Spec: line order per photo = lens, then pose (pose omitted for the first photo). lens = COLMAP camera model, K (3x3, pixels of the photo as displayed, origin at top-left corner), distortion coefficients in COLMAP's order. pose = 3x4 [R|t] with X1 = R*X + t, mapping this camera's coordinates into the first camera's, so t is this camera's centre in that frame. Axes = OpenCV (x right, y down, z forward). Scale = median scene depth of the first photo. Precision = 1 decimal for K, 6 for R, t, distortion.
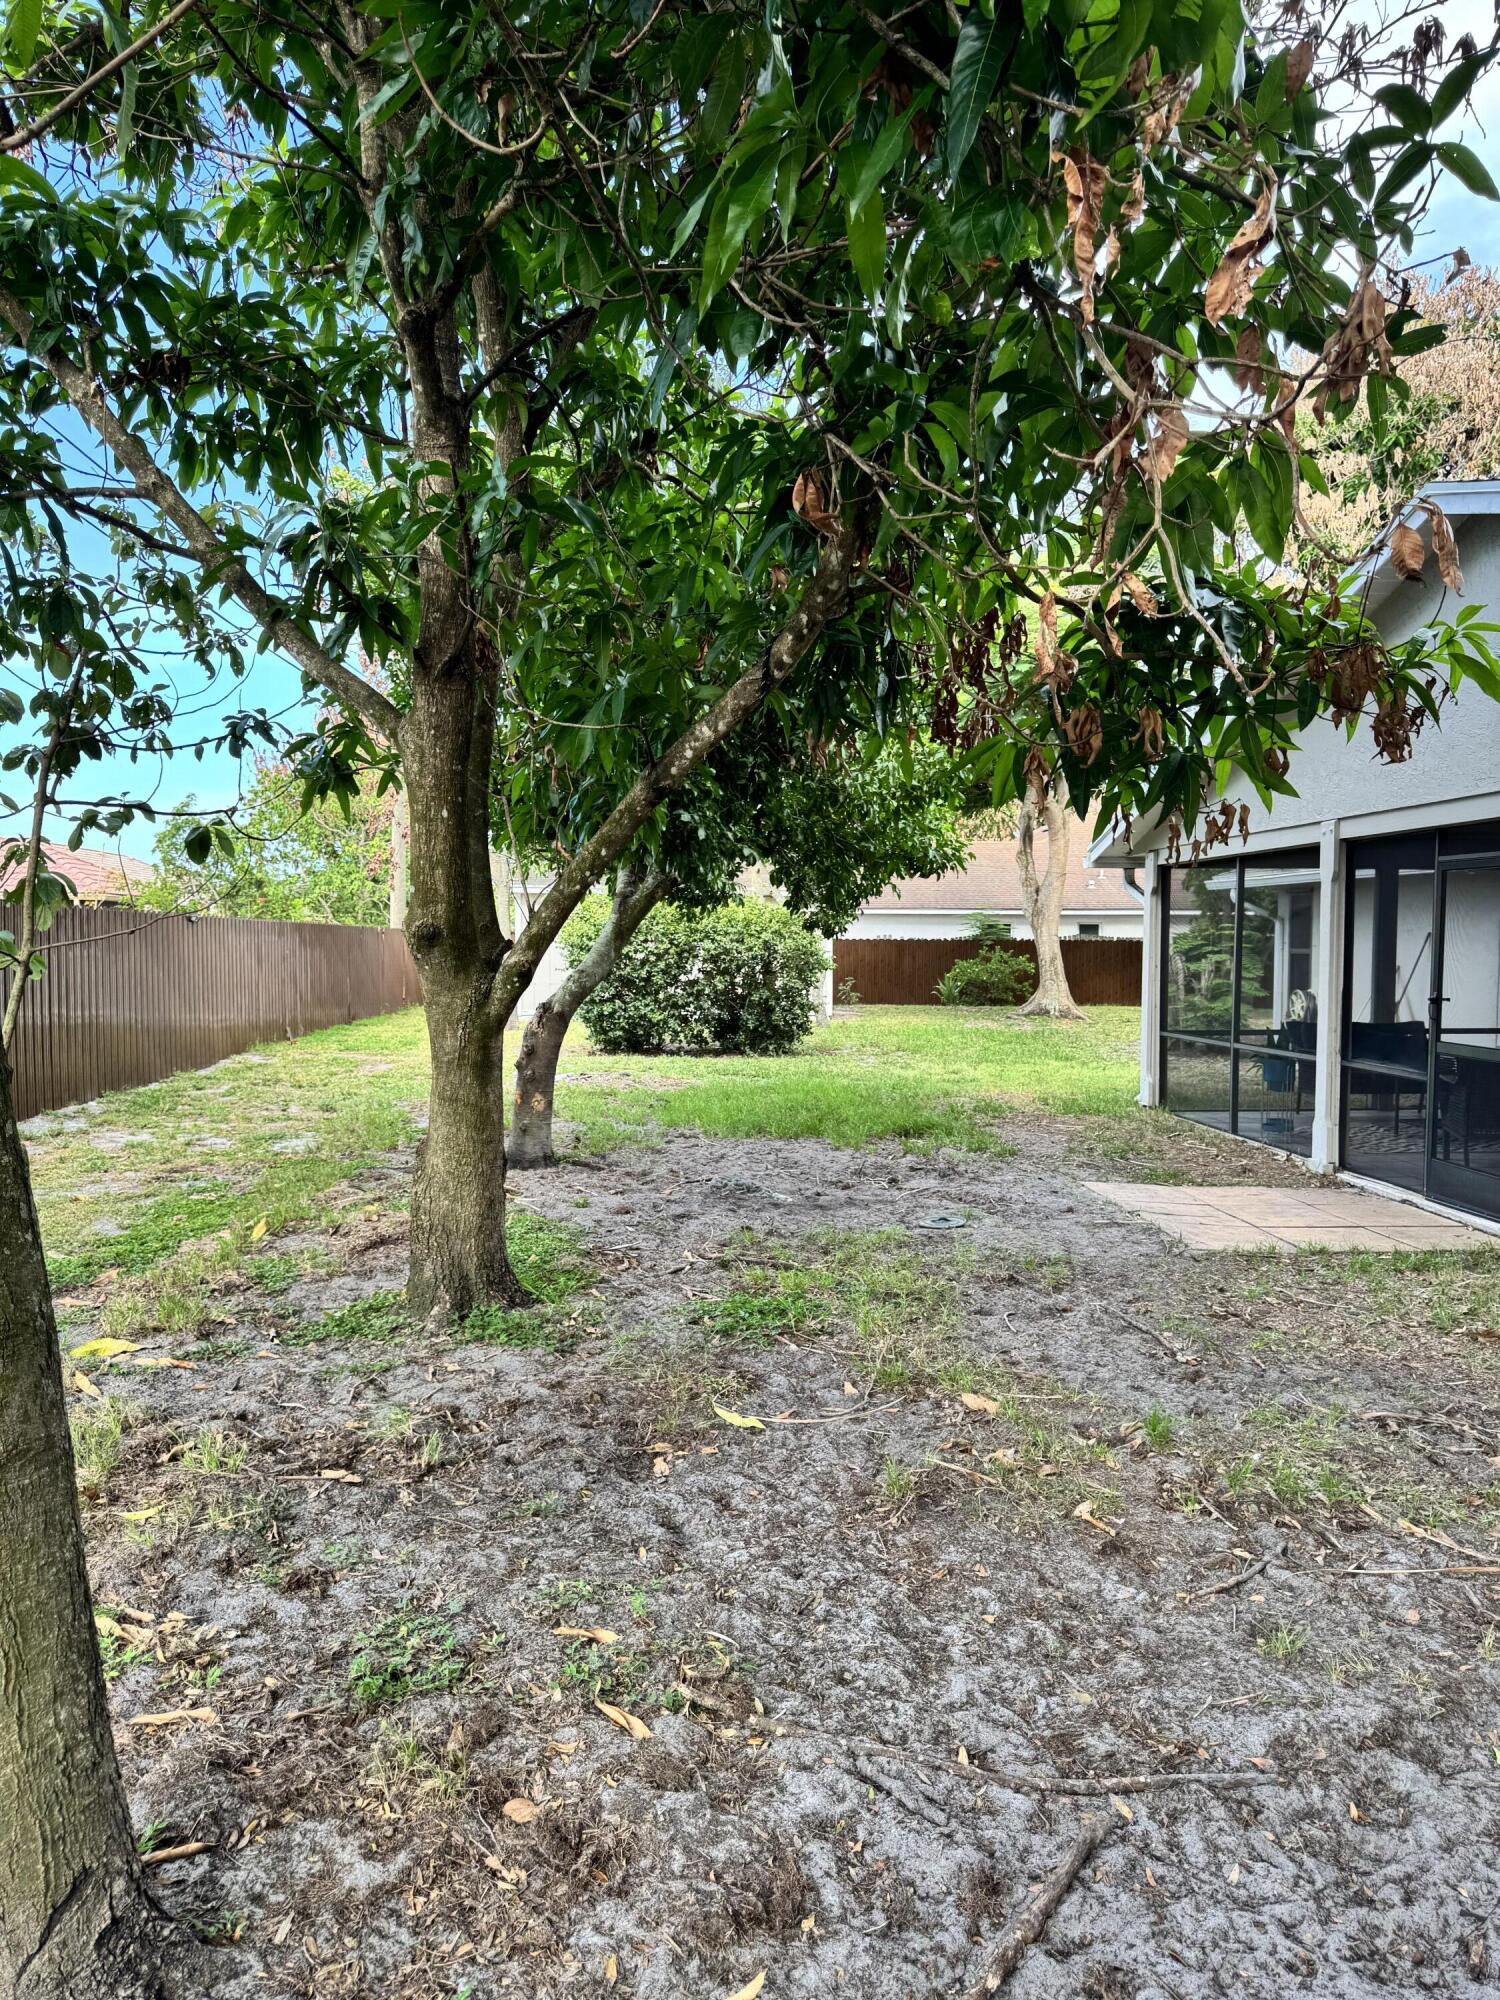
lens RADIAL K [[1364.0, 0, 750.0], [0, 1364.0, 1000.0], [0, 0, 1]] dist [0.001439, -0.024789]
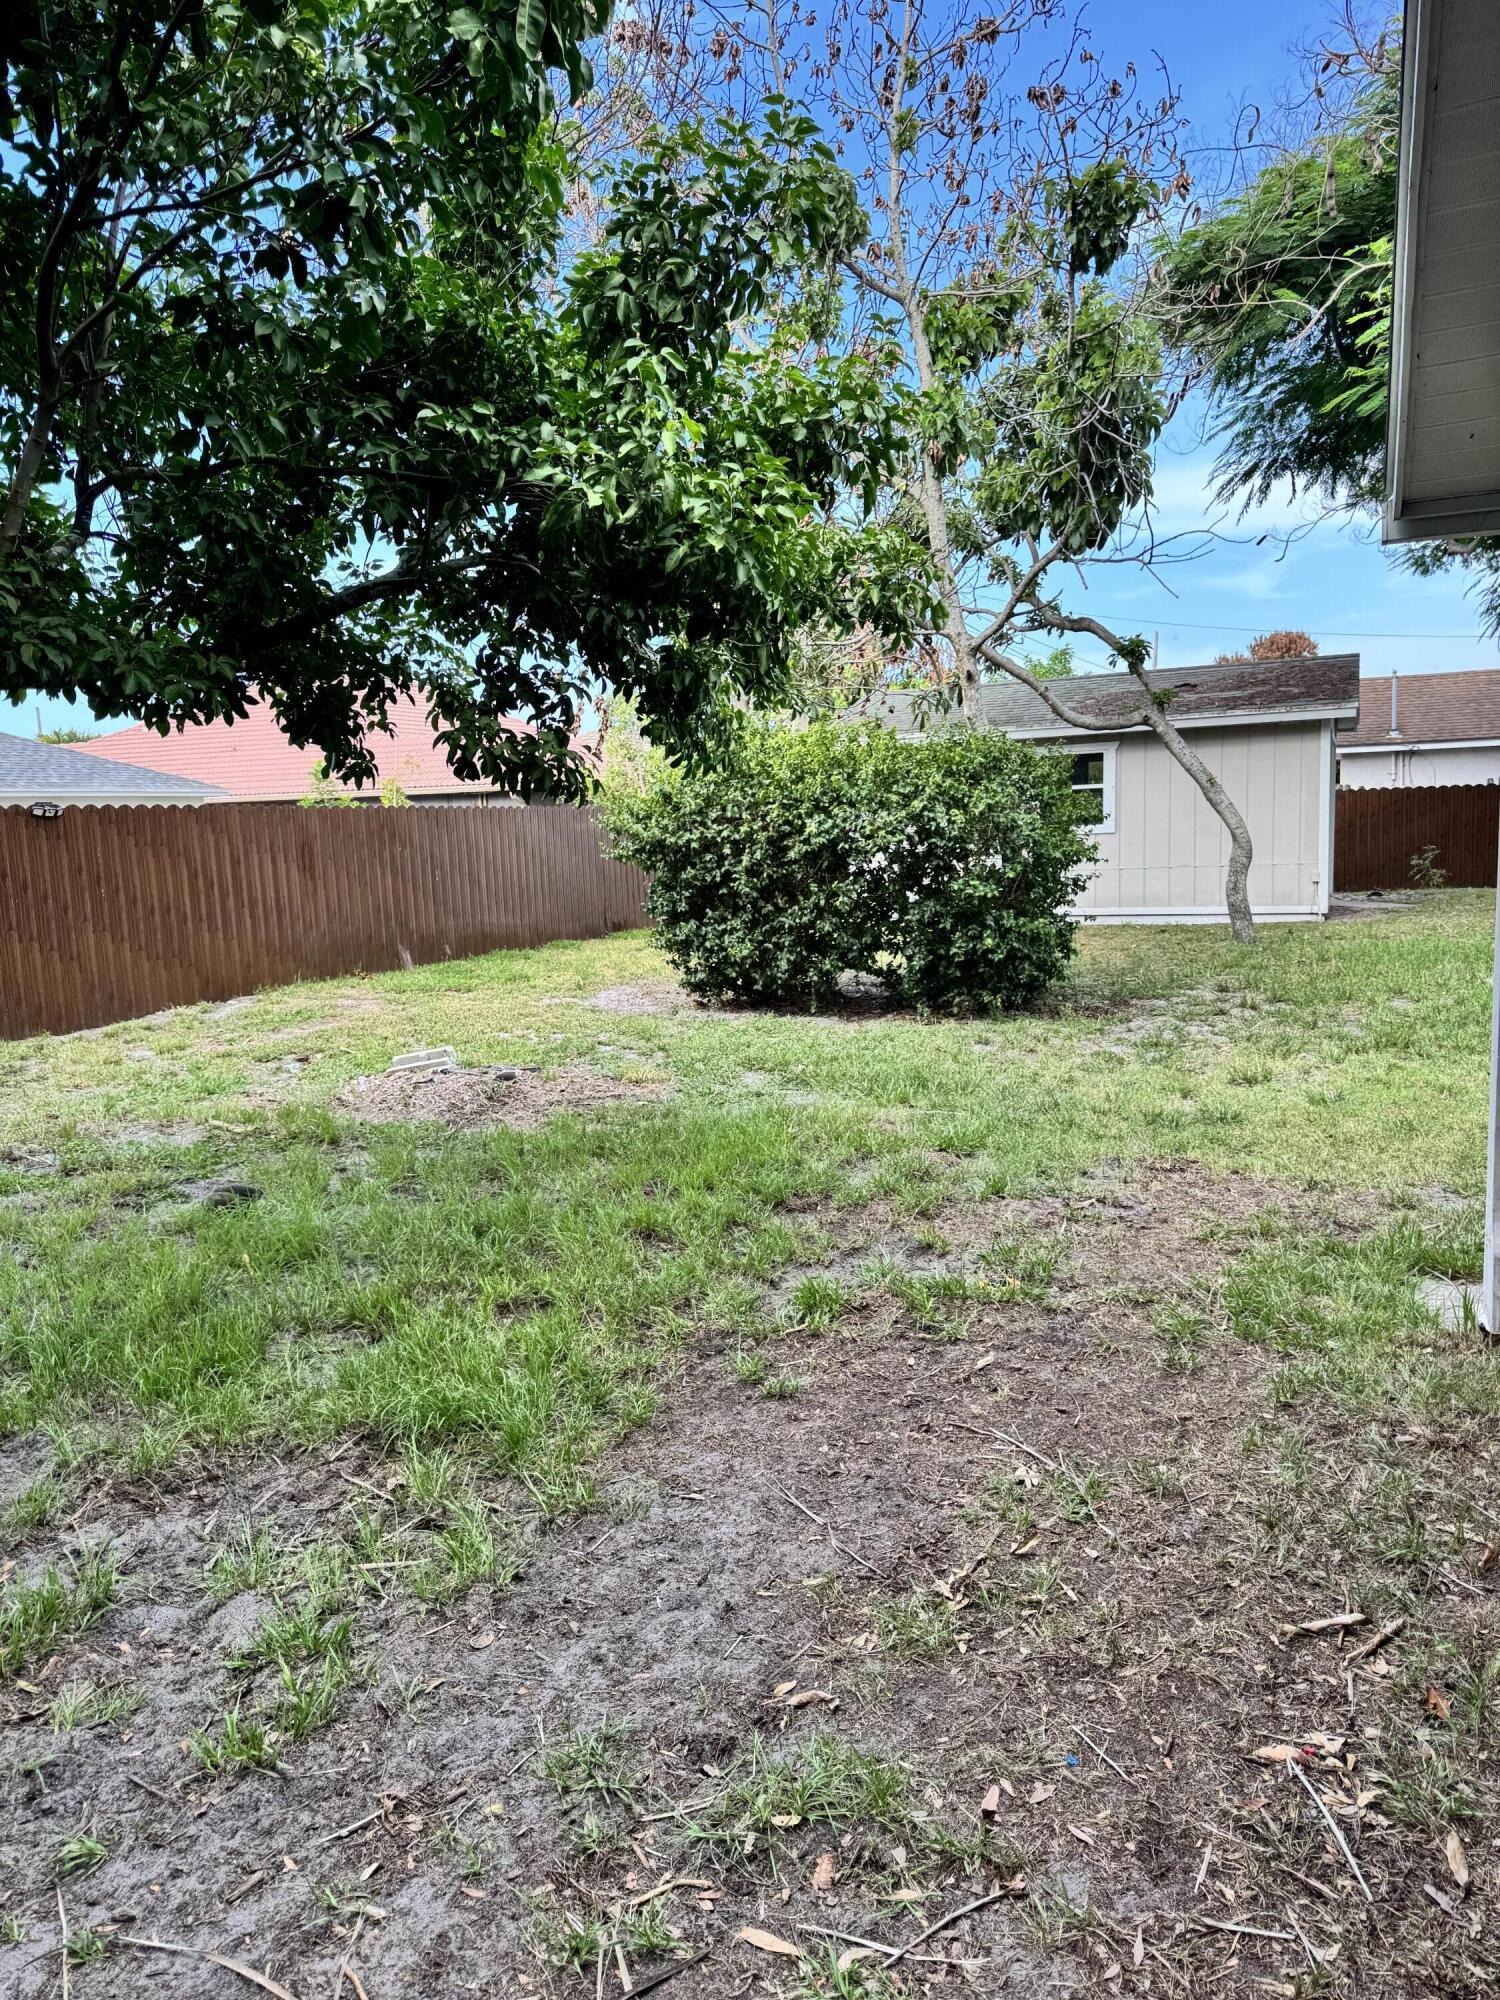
lens RADIAL K [[1364.0, 0, 750.0], [0, 1364.0, 1000.0], [0, 0, 1]] dist [0.001439, -0.024789]
pose [[0.873879, 0.027745, -0.485351, 0.112939], [0.019985, 0.995476, 0.092889, -0.010893], [0.485732, -0.090873, 0.869371, 0.268929]]
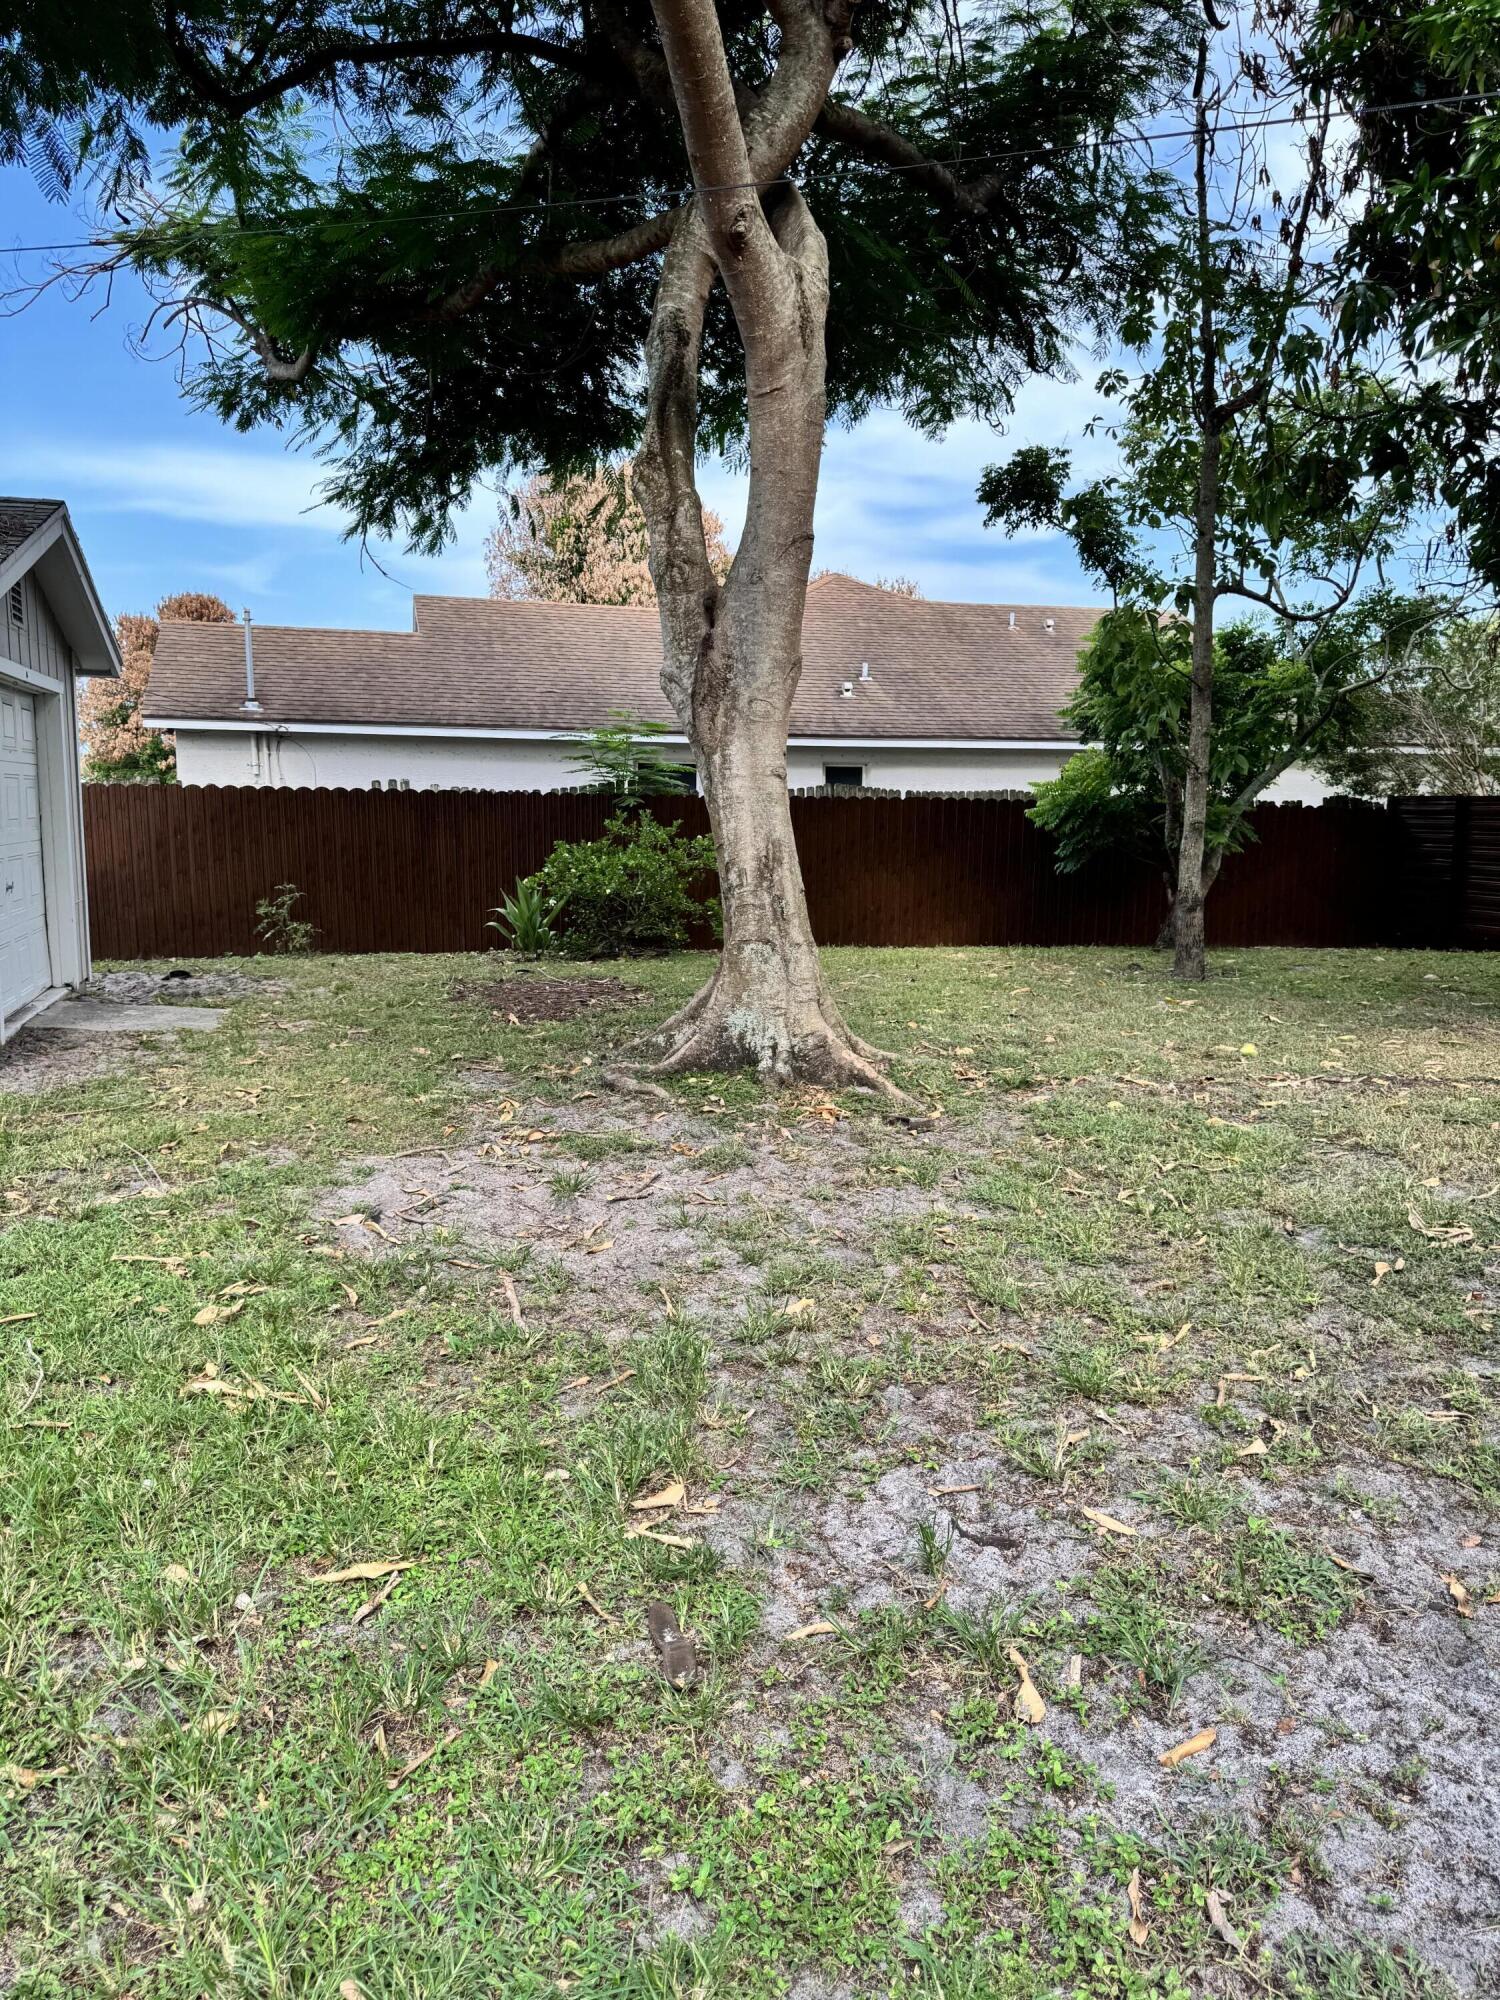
lens RADIAL K [[1419.1, 0, 750.0], [0, 1419.1, 1000.0], [0, 0, 1]] dist [0.019012, -0.012201]
pose [[0.981408, -0.026269, 0.190129, 0.133608], [0.007105, 0.994883, 0.100784, -0.025454], [-0.191803, -0.097559, 0.976572, 0.586897]]
